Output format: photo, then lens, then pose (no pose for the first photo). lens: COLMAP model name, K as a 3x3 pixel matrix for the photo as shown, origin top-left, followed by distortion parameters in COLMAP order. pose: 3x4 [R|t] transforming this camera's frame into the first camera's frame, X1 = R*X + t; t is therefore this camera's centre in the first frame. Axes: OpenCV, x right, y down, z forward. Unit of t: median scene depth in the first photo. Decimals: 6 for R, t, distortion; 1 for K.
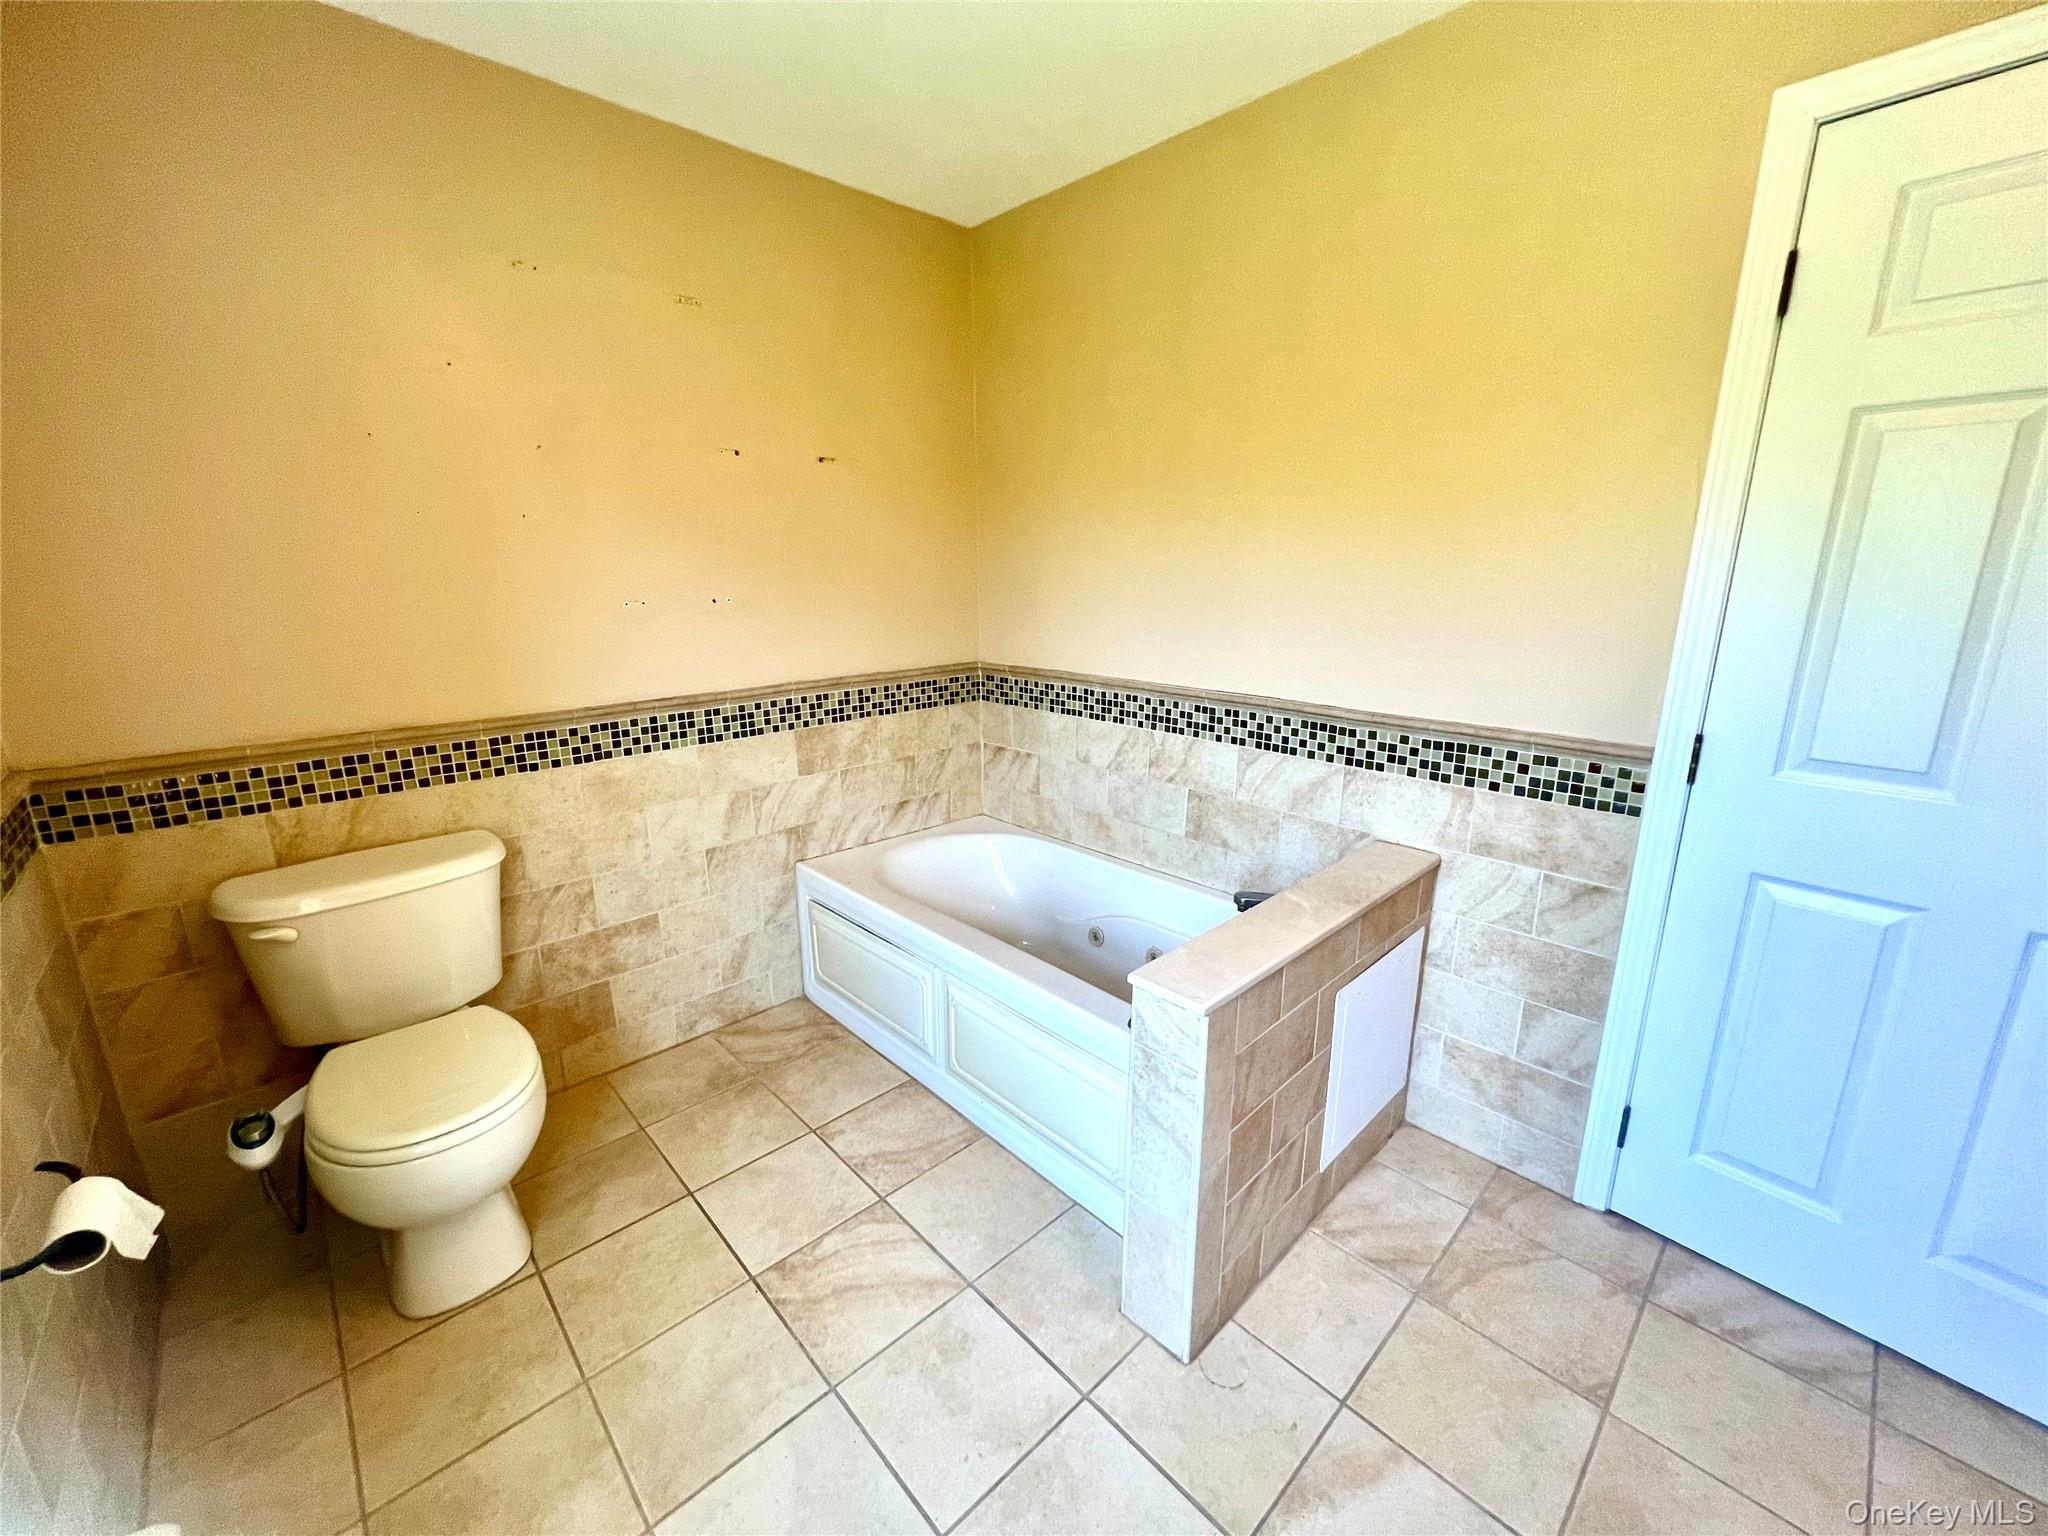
lens RADIAL K [[816.7, 0, 1029.5], [0, 816.7, 764.7], [0, 0, 1]] dist [-0.000462, 0.000622]
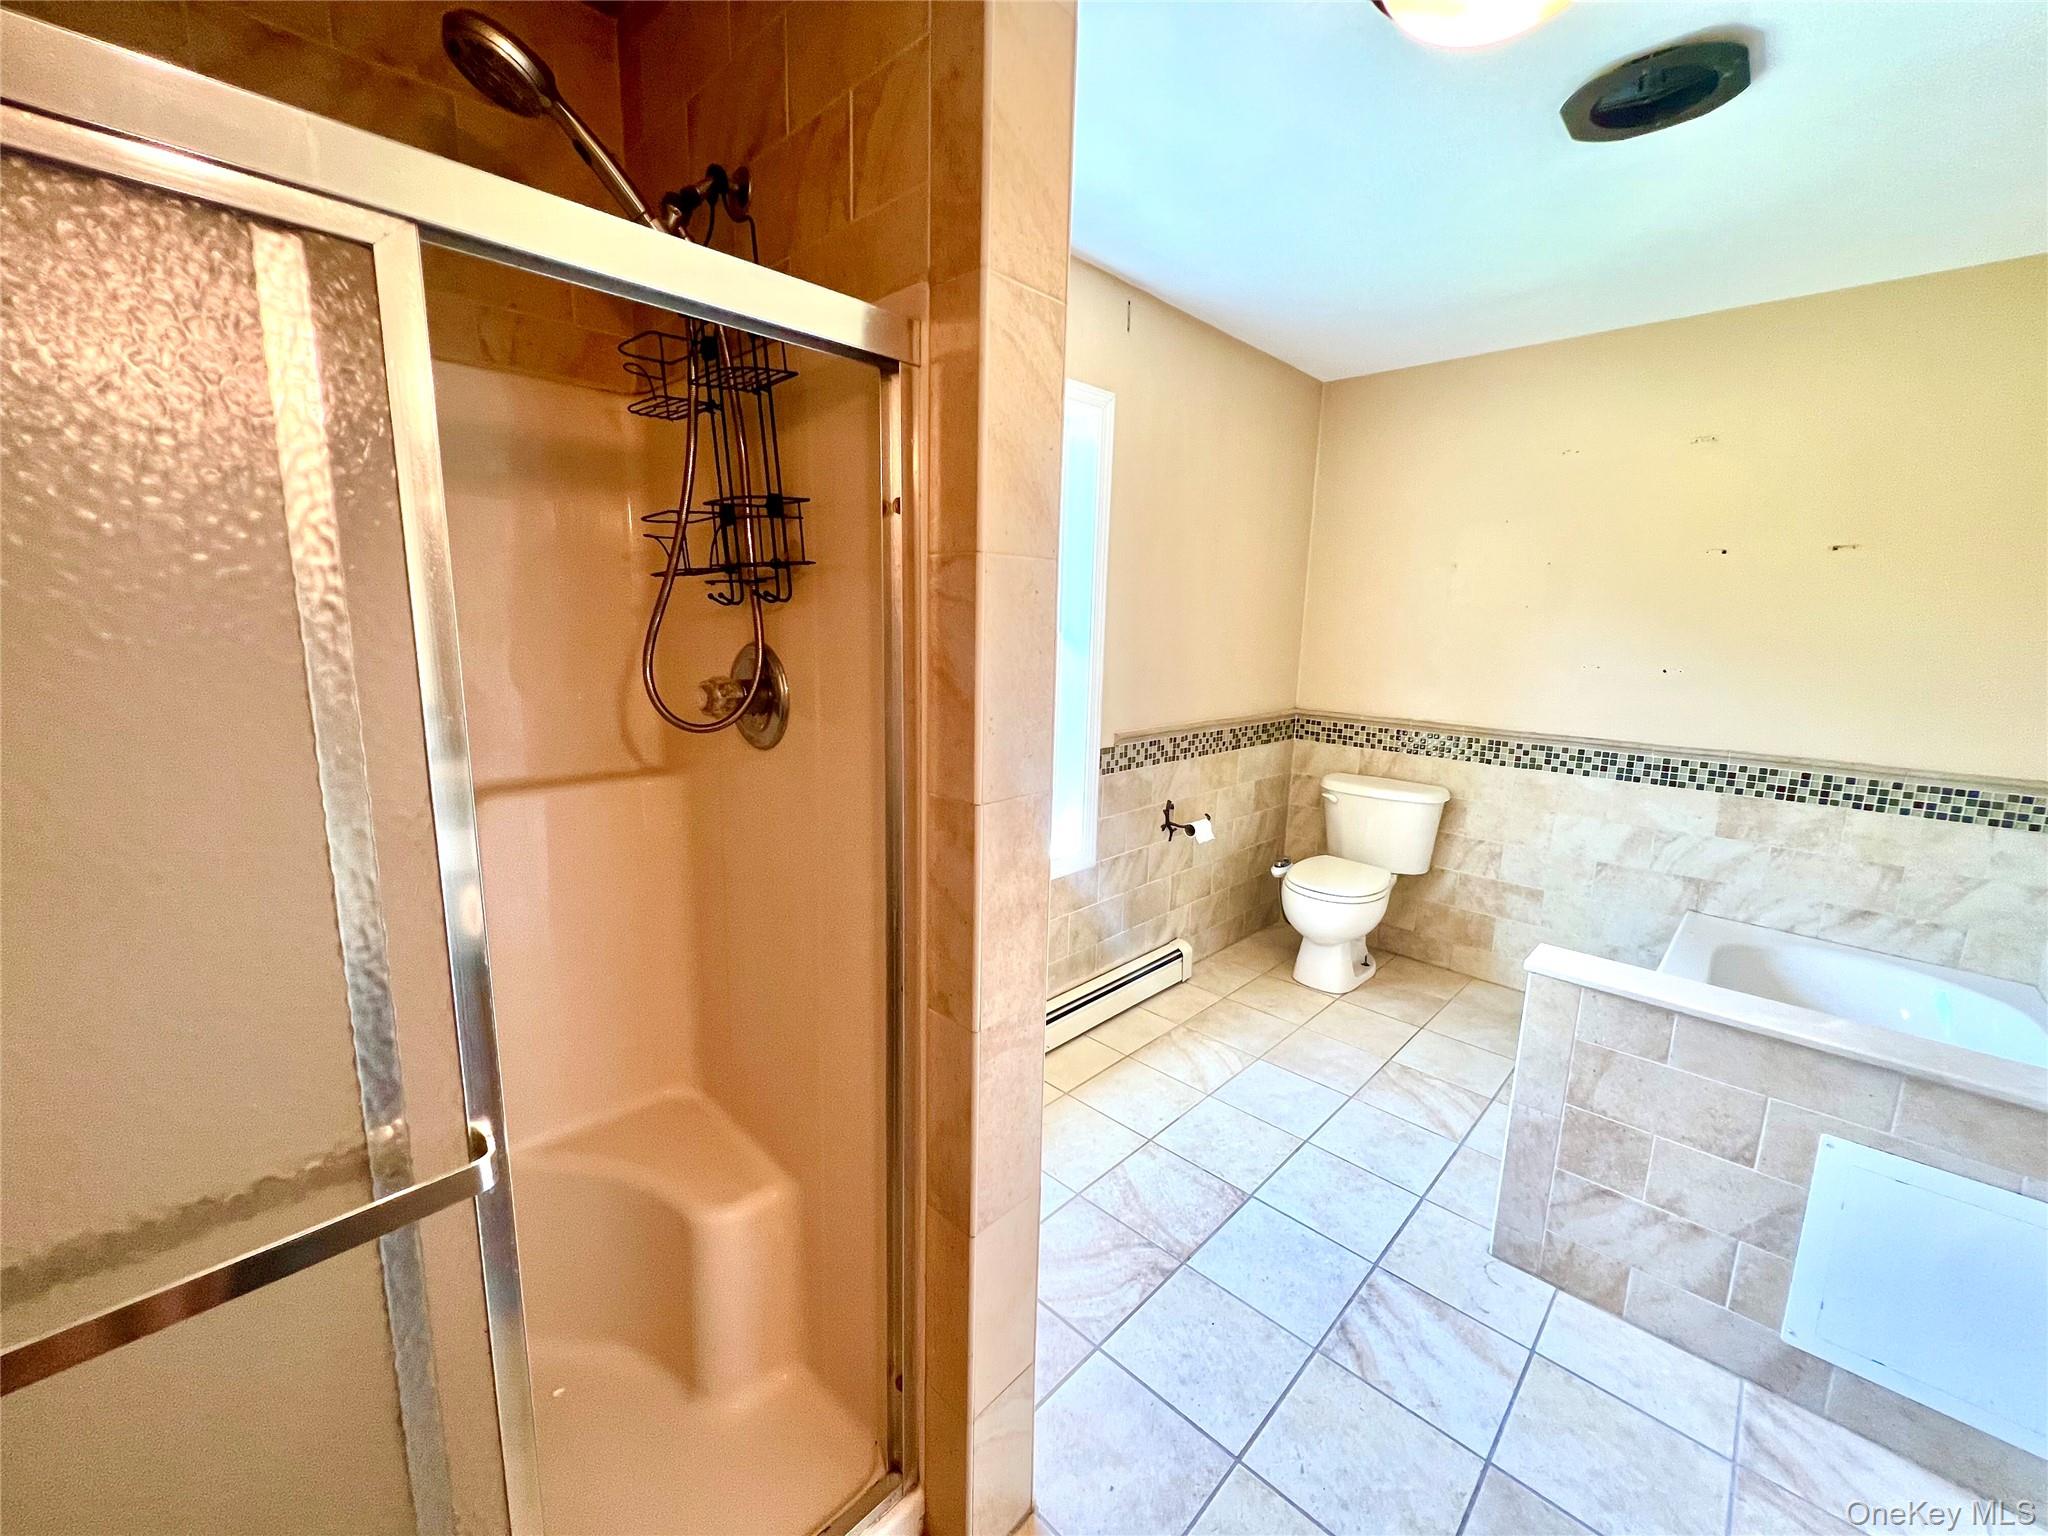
lens RADIAL K [[816.7, 0, 1024.1], [0, 816.7, 768.2], [0, 0, 1]] dist [-0.000462, 0.000622]
pose [[0.052777, 0.191333, -0.980105, 0.810700], [-0.265106, 0.948940, 0.170973, -0.015217], [0.962774, 0.250808, 0.100806, -0.022801]]
